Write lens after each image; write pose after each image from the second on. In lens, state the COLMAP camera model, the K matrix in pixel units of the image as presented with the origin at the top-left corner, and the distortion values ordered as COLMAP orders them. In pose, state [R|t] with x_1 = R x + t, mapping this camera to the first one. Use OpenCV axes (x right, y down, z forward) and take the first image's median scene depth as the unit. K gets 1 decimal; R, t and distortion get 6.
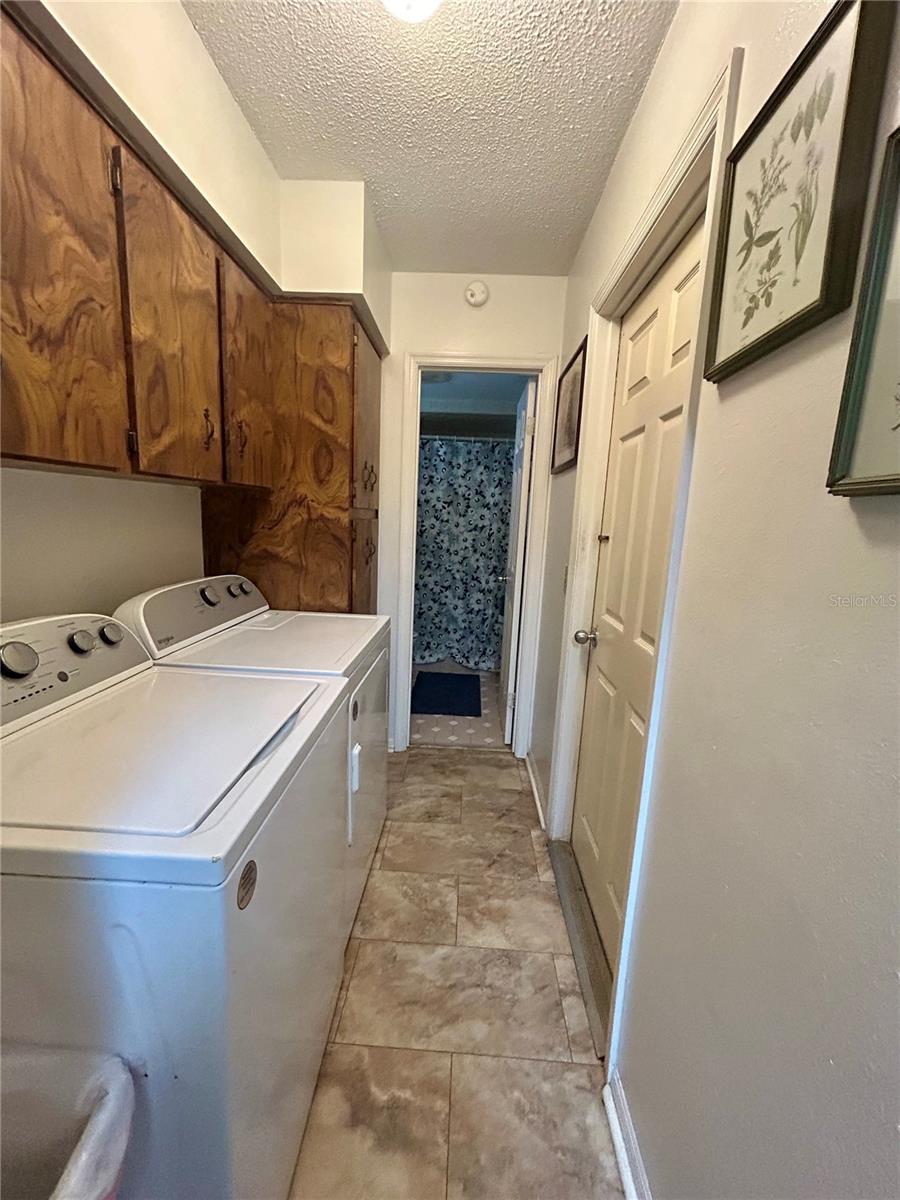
lens RADIAL K [[485.2, 0, 452.5], [0, 485.2, 602.3], [0, 0, 1]] dist [0.001349, 0.000001]
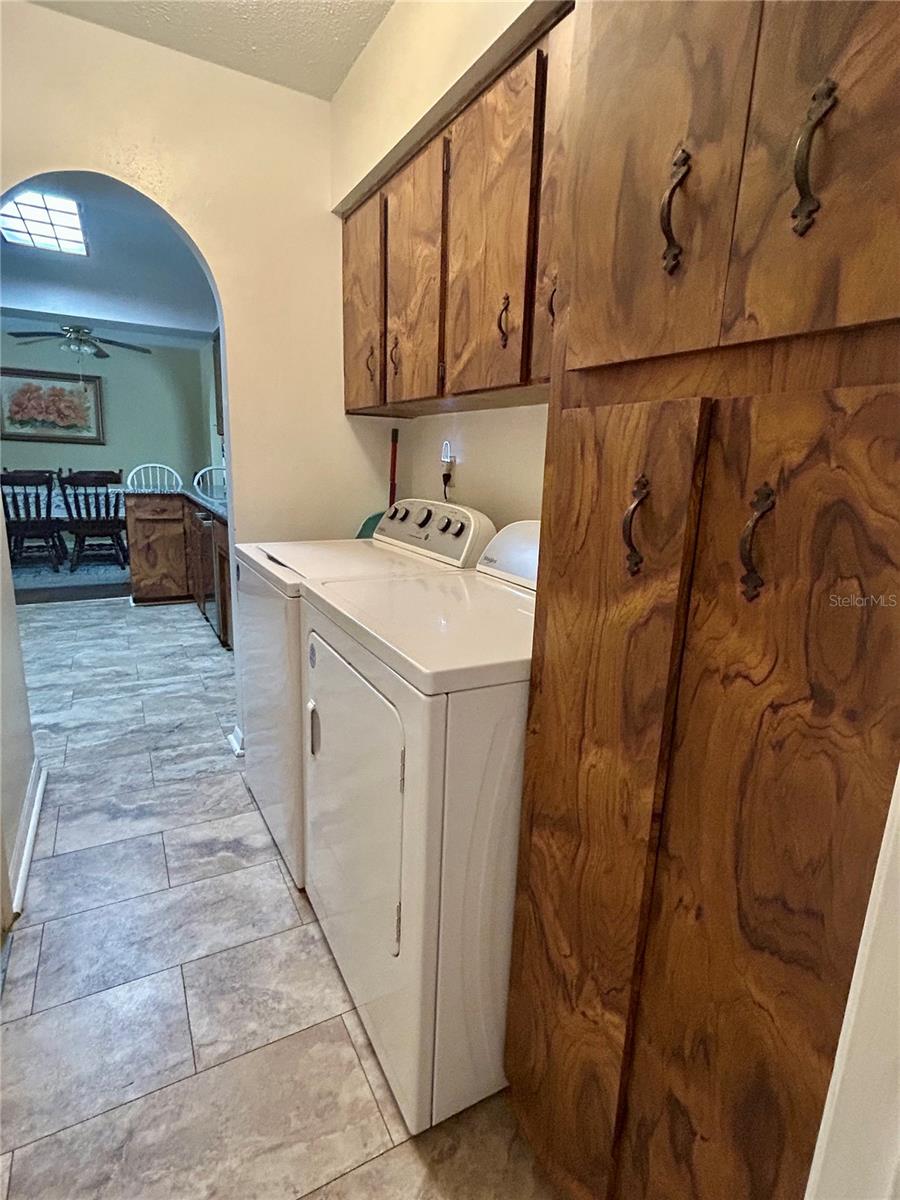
lens RADIAL K [[608.4, 0, 443.6], [0, 608.4, 594.9], [0, 0, 1]] dist [-0.001490, 0.002254]
pose [[-0.858500, 0.042595, -0.511041, 0.099708], [-0.157439, 0.926525, 0.341708, -0.199588], [0.488048, 0.373814, -0.788716, 1.471807]]
